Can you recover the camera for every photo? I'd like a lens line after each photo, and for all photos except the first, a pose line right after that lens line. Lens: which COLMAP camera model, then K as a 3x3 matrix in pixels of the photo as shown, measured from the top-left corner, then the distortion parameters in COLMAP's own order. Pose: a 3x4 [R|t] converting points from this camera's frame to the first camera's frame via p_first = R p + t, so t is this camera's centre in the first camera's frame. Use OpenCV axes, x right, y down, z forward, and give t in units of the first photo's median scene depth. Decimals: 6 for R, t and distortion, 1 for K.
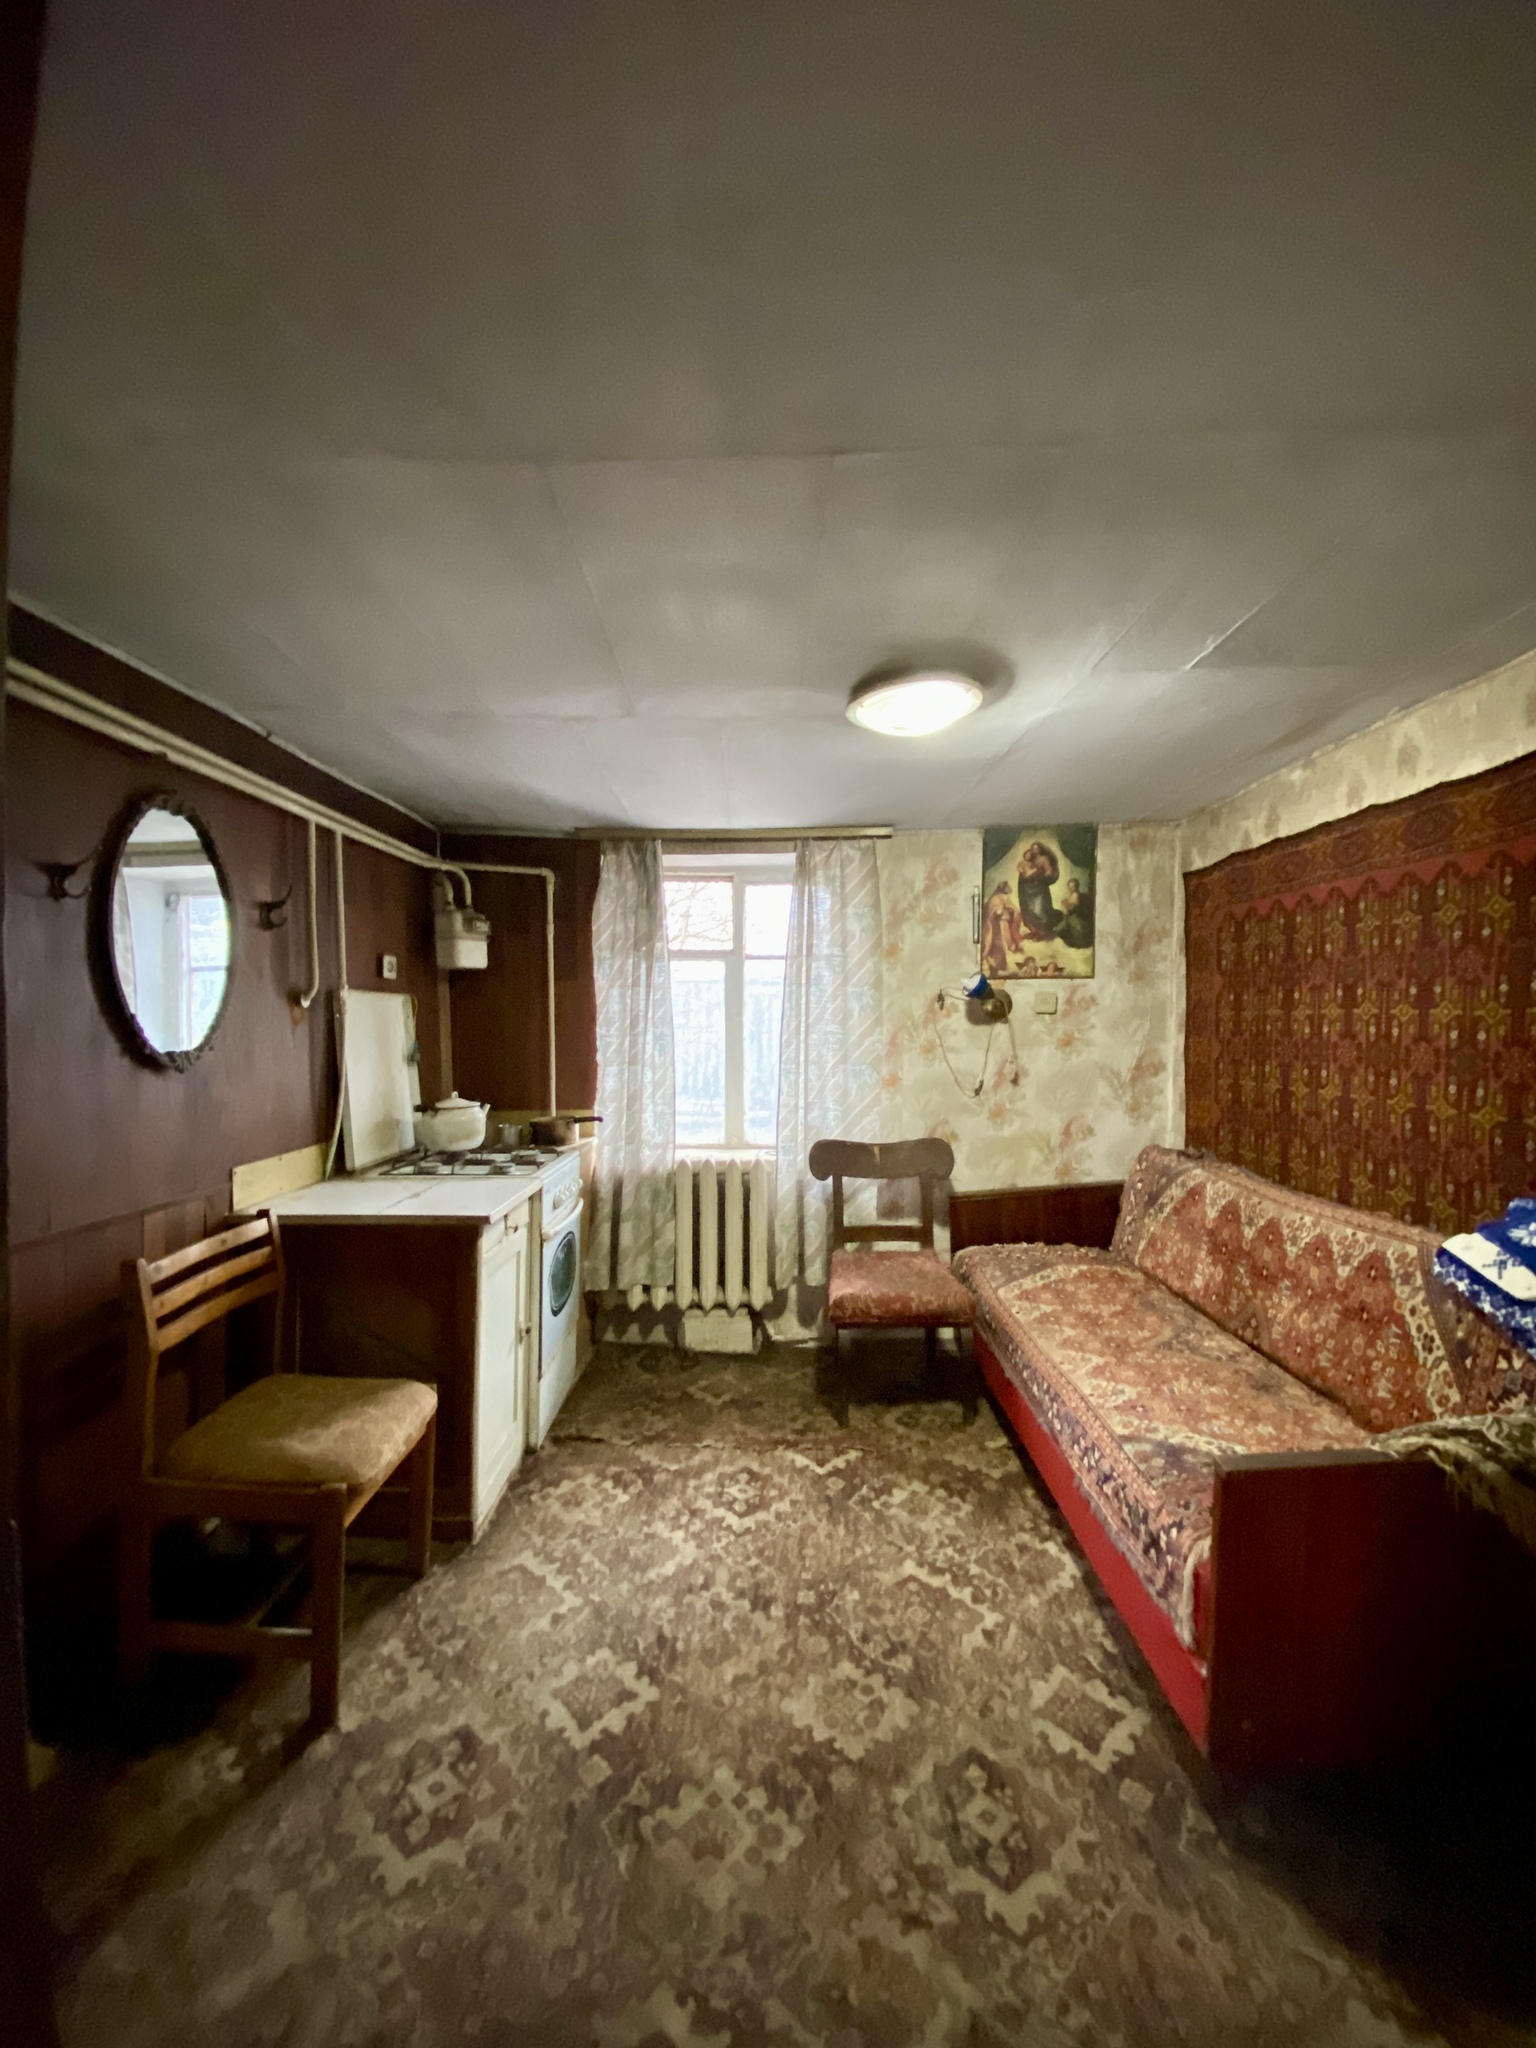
lens RADIAL K [[836.8, 0, 768.2], [0, 836.8, 1019.5], [0, 0, 1]] dist [0.001455, -0.000826]
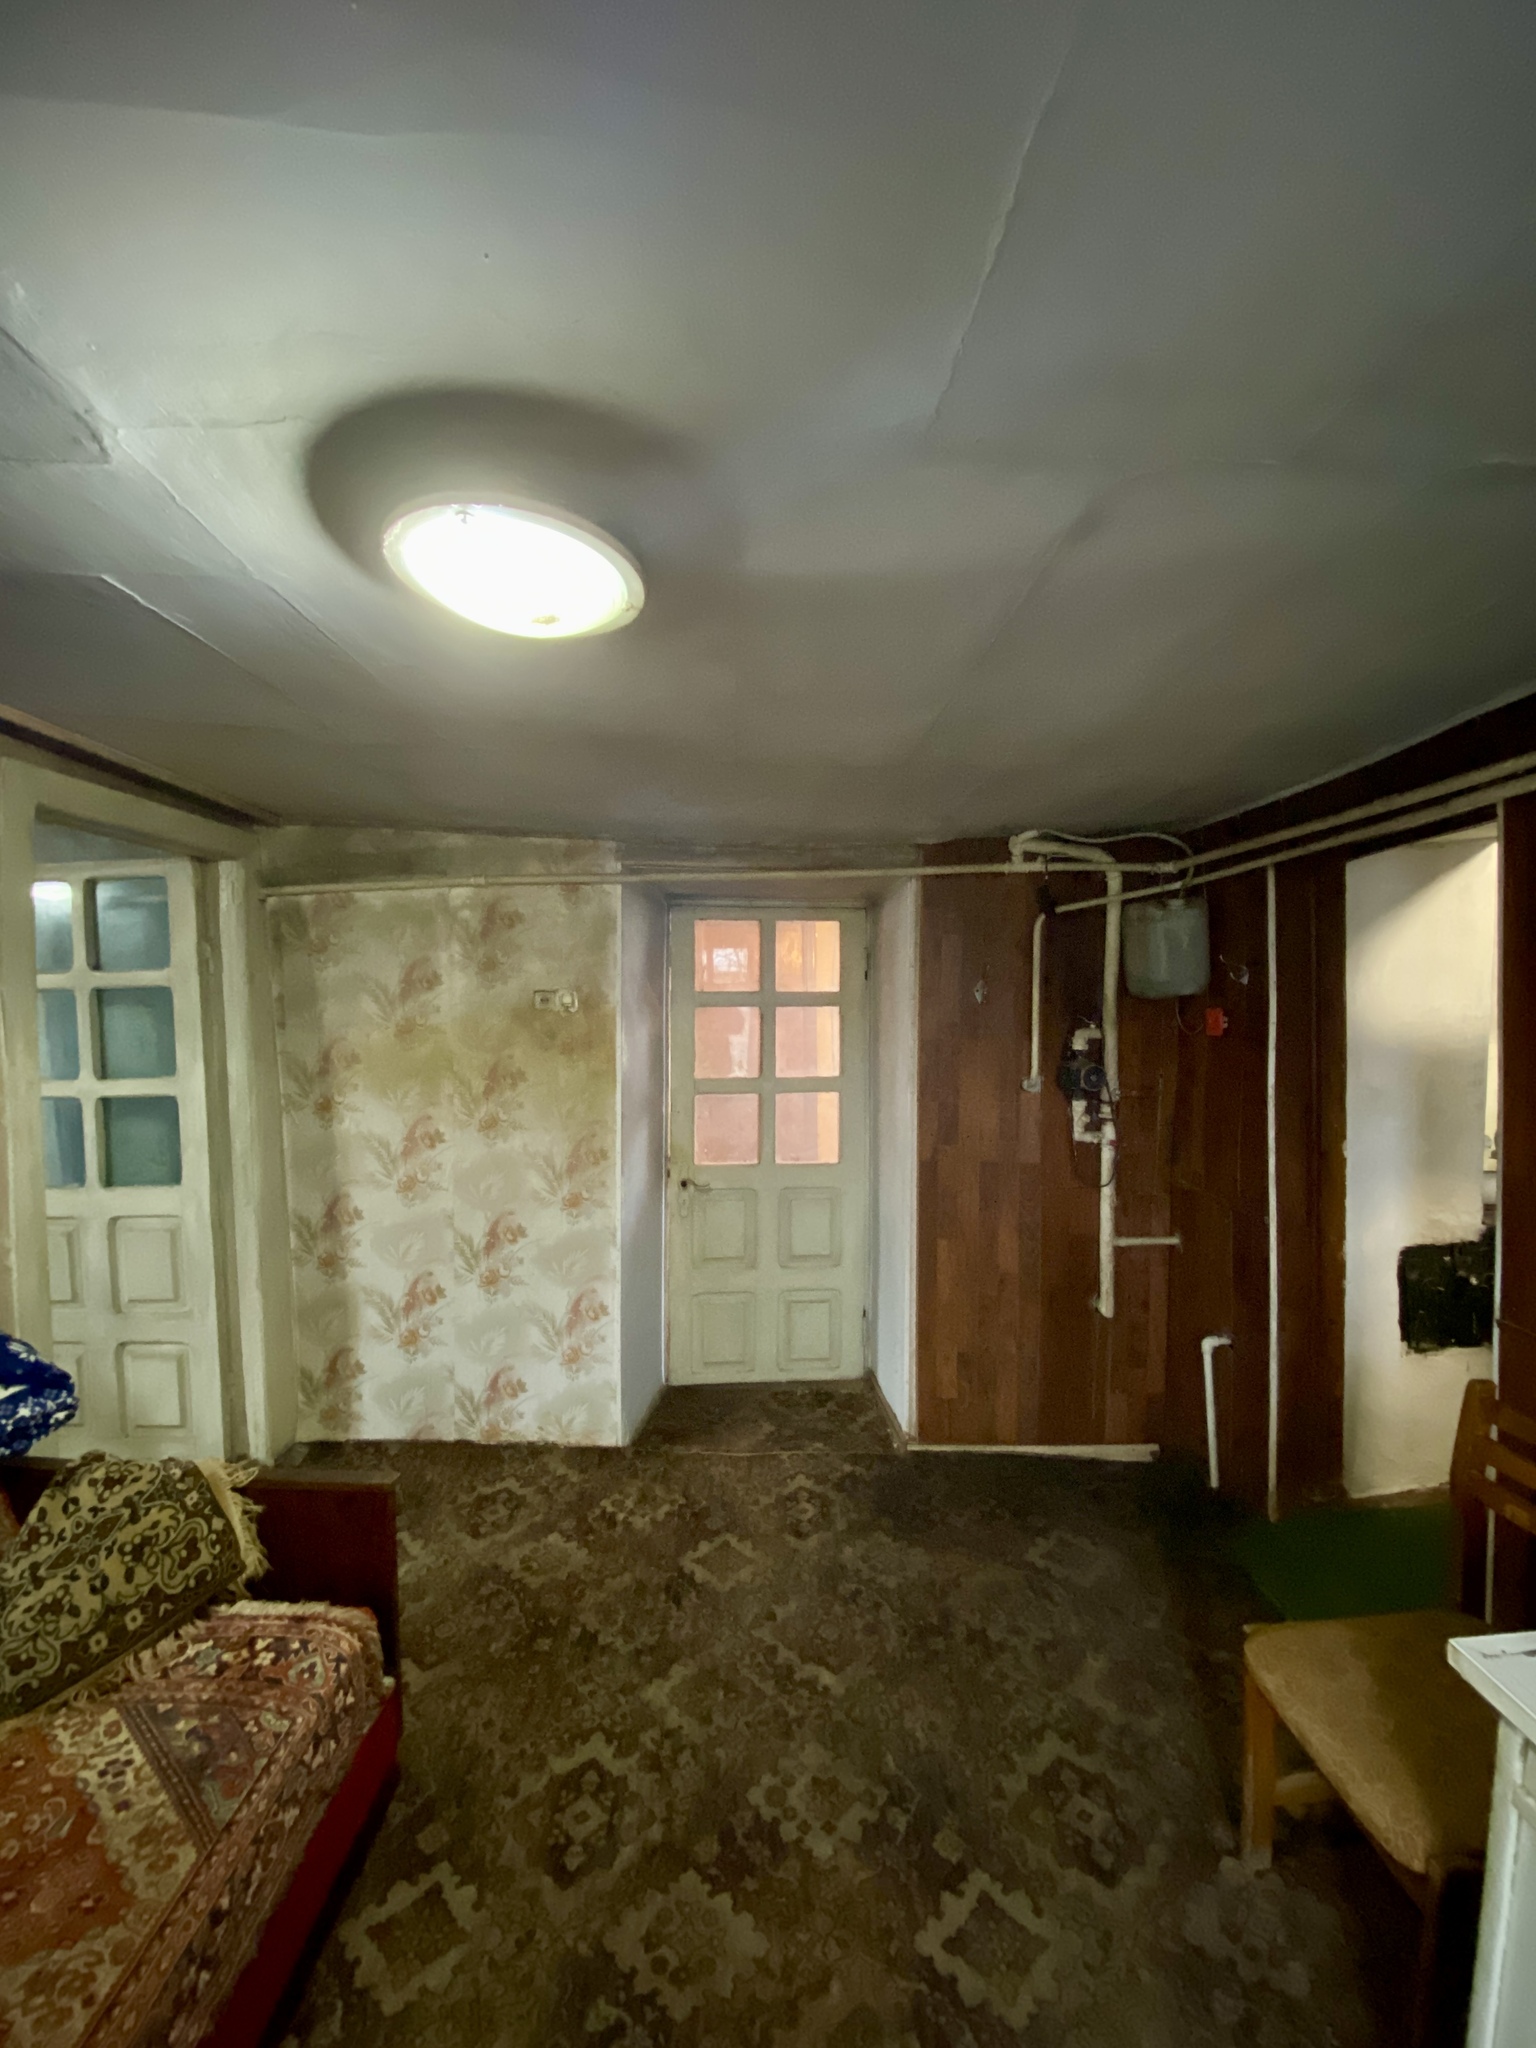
lens RADIAL K [[836.8, 0, 762.3], [0, 836.8, 1029.6], [0, 0, 1]] dist [0.001455, -0.000826]
pose [[-0.999824, -0.001290, -0.018693, 0.040033], [-0.001873, 0.999512, 0.031179, -0.125041], [0.018643, 0.031209, -0.999339, 1.935374]]
